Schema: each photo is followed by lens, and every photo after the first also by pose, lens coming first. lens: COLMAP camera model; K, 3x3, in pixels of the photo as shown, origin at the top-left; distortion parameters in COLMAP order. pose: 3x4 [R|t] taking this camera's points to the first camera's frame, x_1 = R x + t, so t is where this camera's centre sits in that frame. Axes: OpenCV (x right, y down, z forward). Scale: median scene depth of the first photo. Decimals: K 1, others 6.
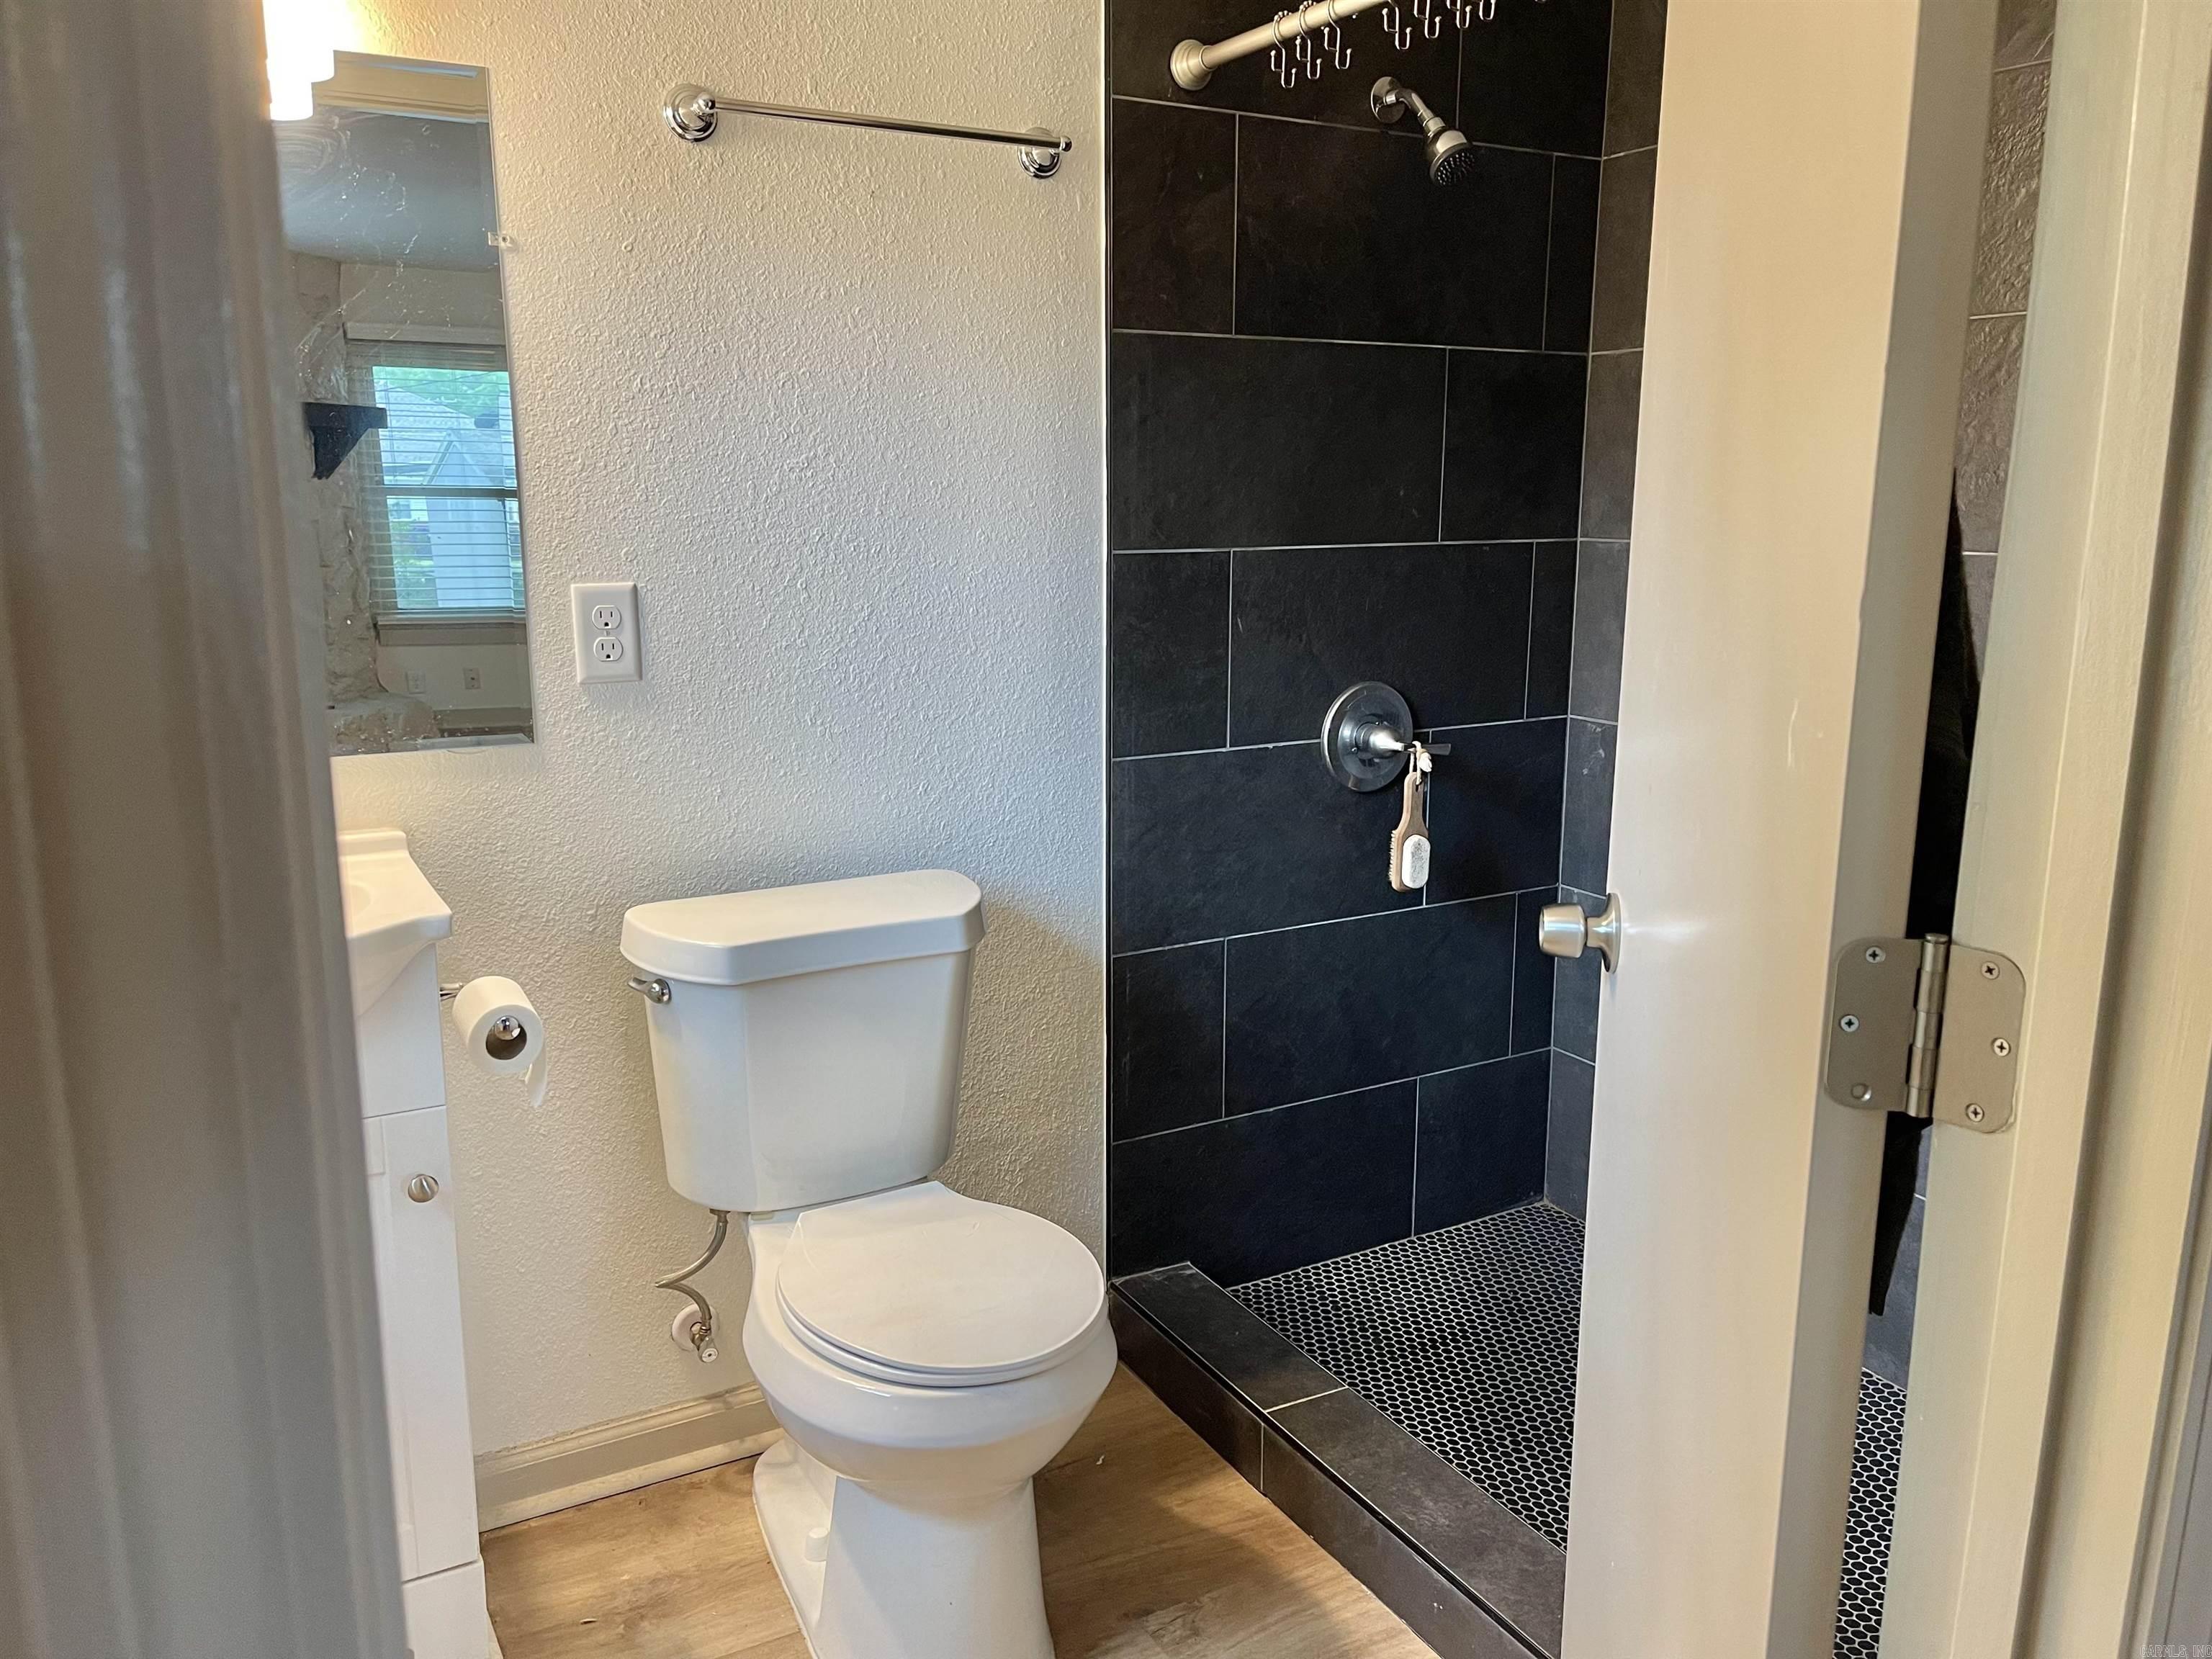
lens RADIAL K [[1701.5, 0, 1116.4], [0, 1701.5, 823.9], [0, 0, 1]] dist [0.093876, -0.147646]
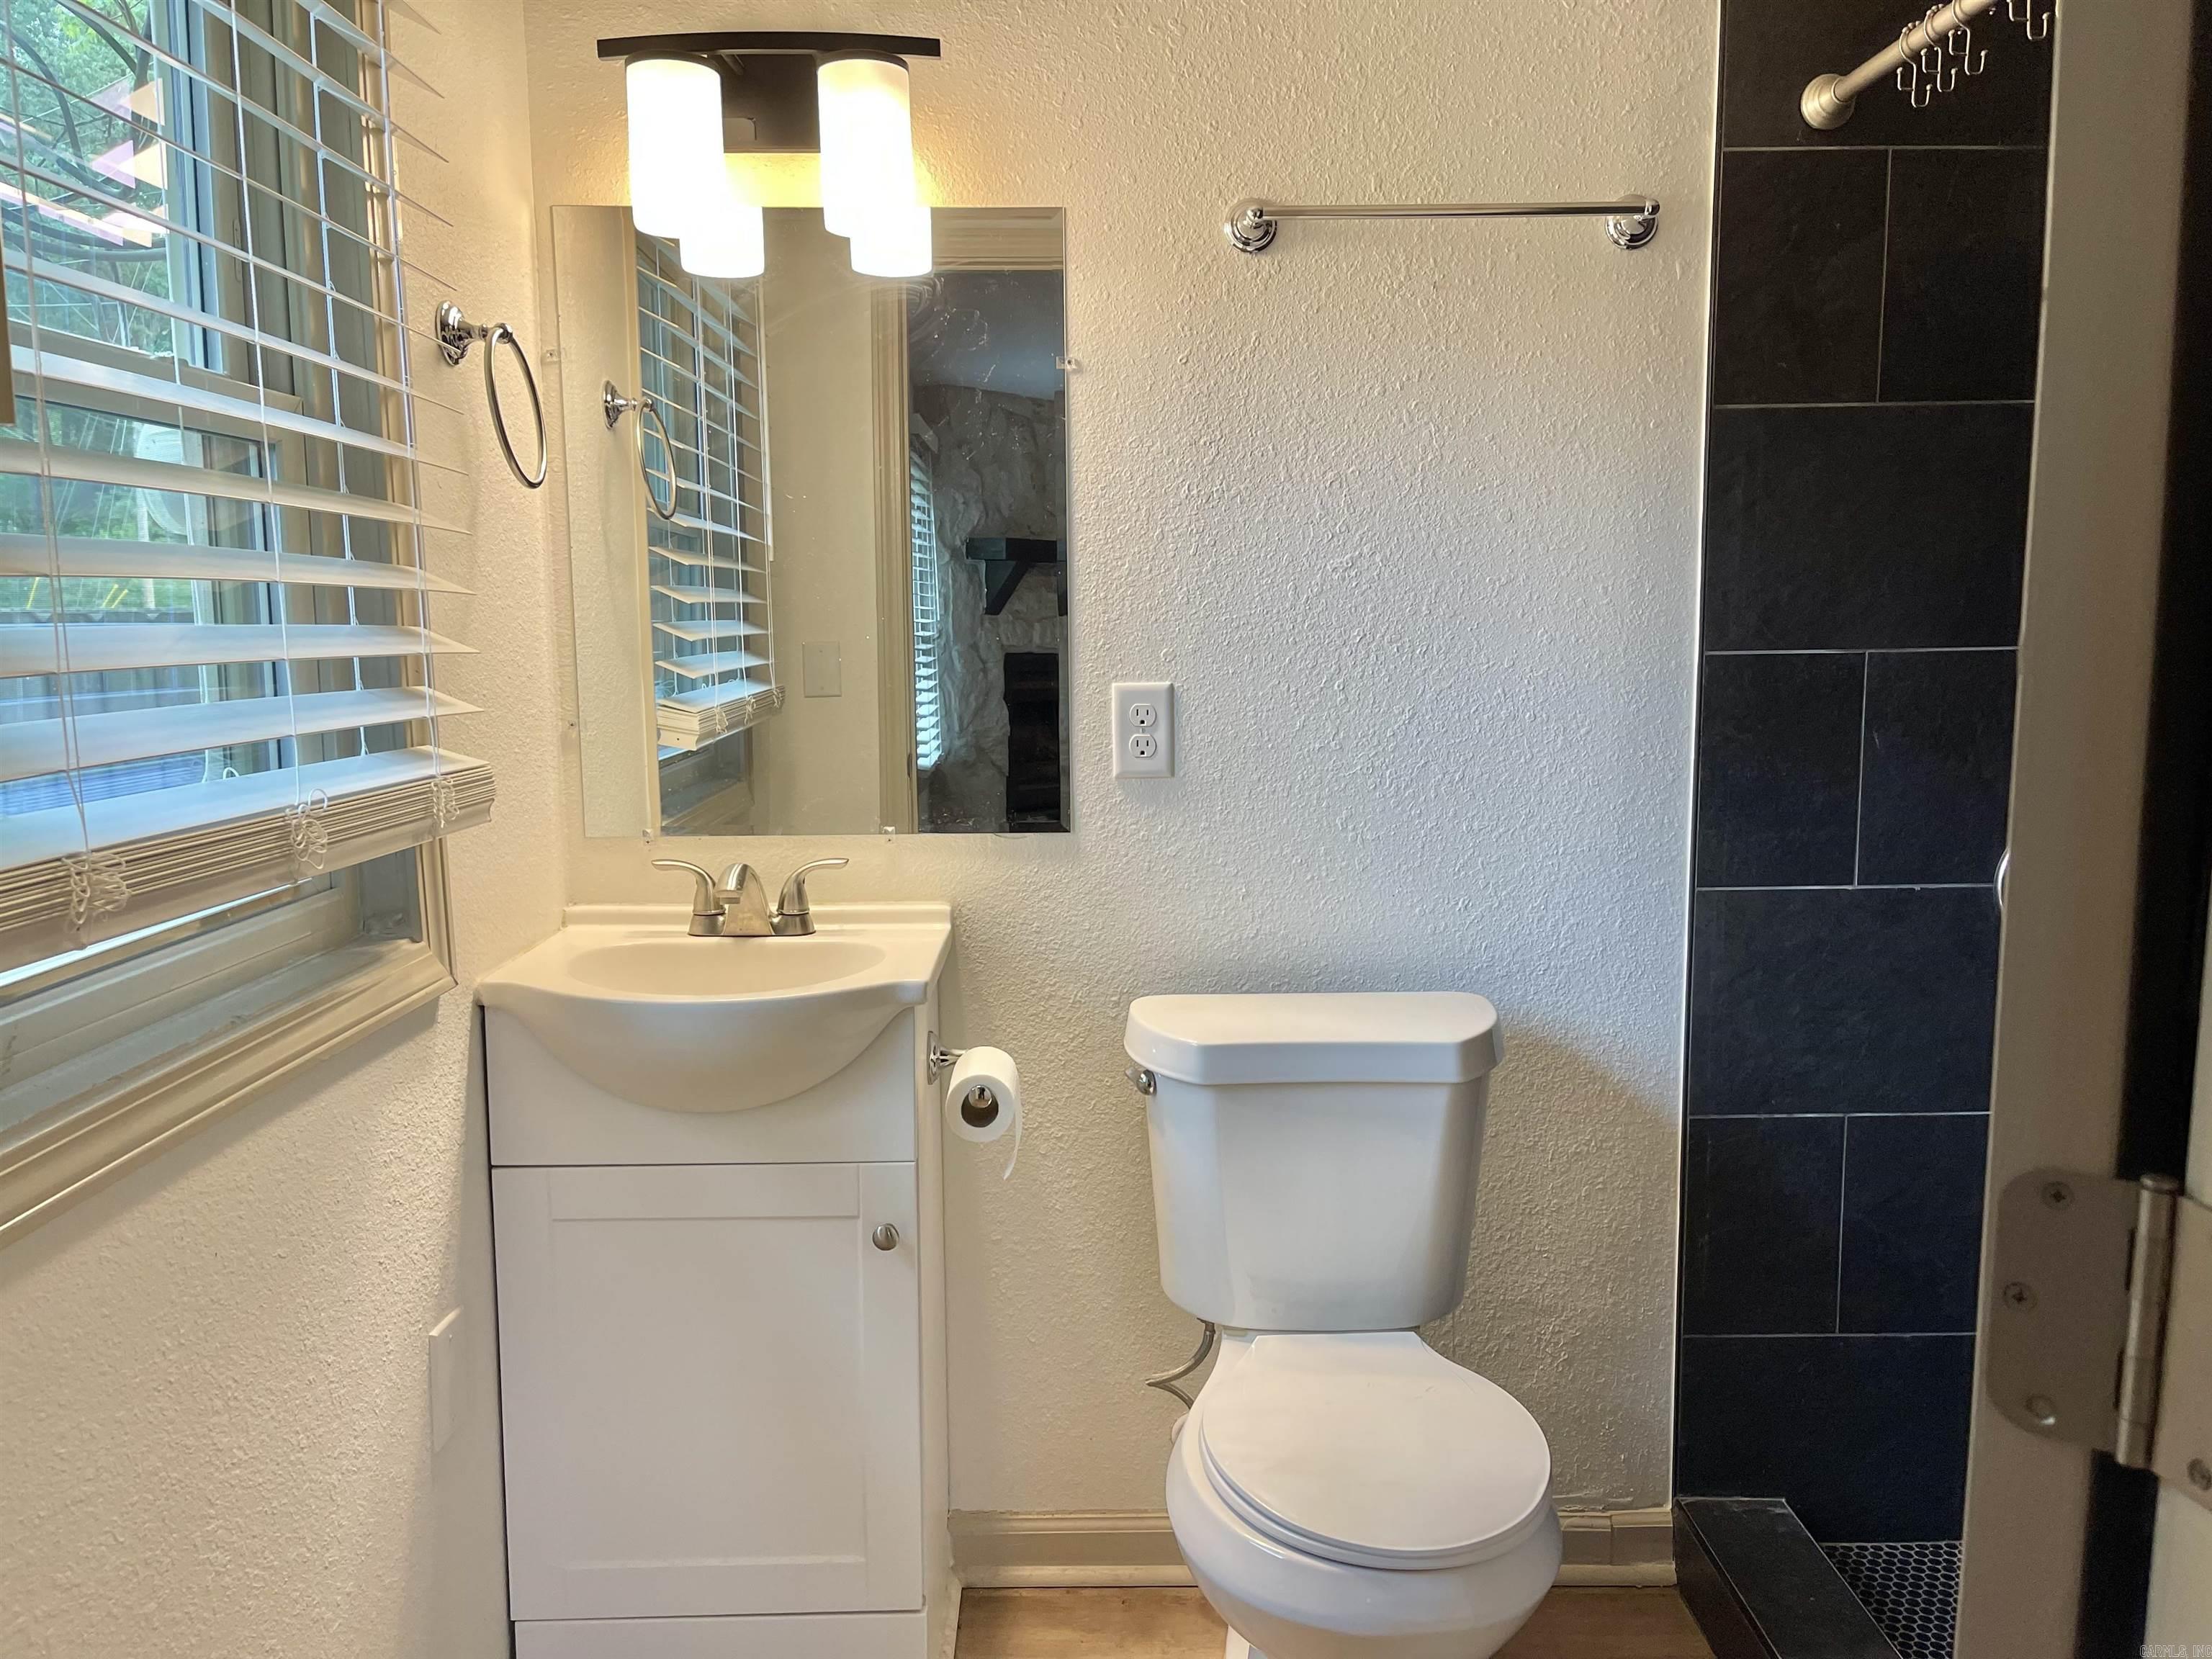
lens RADIAL K [[1686.5, 0, 1106.0], [0, 1686.5, 829.5], [0, 0, 1]] dist [0.088330, -0.110535]
pose [[0.873439, 0.050810, -0.484276, 0.171781], [-0.085143, 0.995156, -0.049151, 0.000343], [0.479432, 0.084163, 0.873534, 0.100669]]
